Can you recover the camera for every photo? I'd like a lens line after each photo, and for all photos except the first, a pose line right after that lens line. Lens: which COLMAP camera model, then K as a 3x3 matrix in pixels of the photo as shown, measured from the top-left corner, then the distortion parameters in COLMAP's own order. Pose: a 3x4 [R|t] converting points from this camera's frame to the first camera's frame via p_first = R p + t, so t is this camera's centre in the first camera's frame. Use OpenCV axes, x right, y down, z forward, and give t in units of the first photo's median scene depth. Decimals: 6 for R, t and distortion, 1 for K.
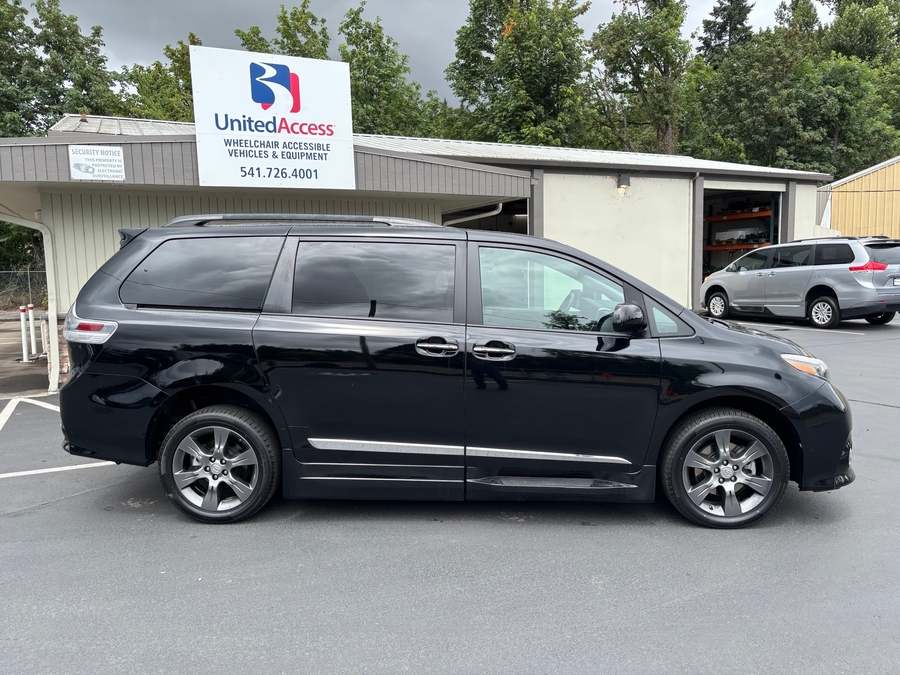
lens RADIAL K [[676.5, 0, 450.0], [0, 676.5, 337.5], [0, 0, 1]] dist [0.003947, 0.001994]
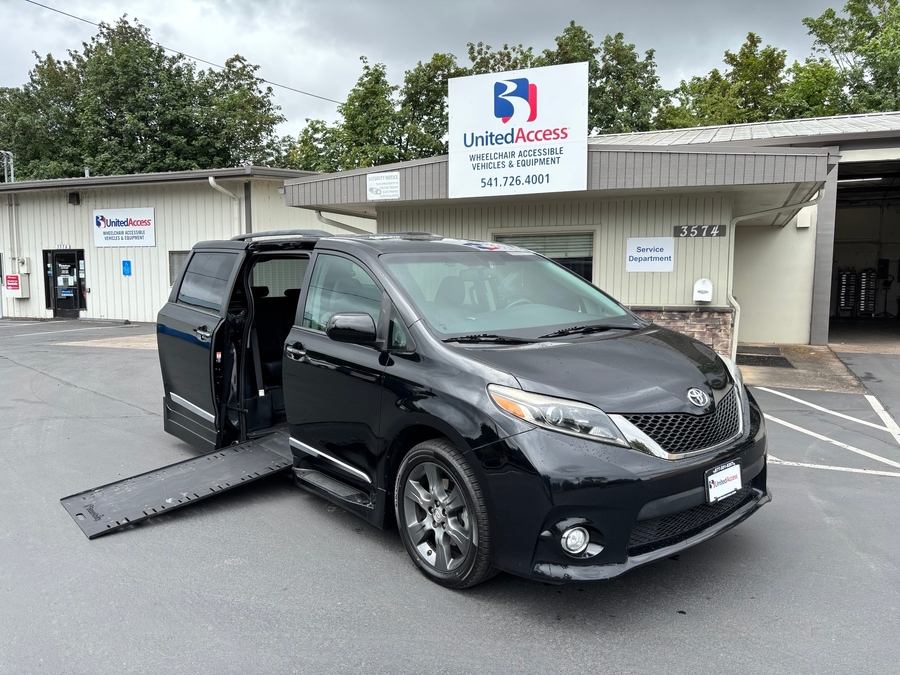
lens RADIAL K [[683.9, 0, 460.2], [0, 683.9, 341.5], [0, 0, 1]] dist [0.002079, 0.005109]
pose [[0.683951, 0.086264, -0.724410, 0.492315], [-0.089263, 0.995419, 0.034258, -0.020758], [0.724047, 0.041232, 0.688517, 0.209086]]
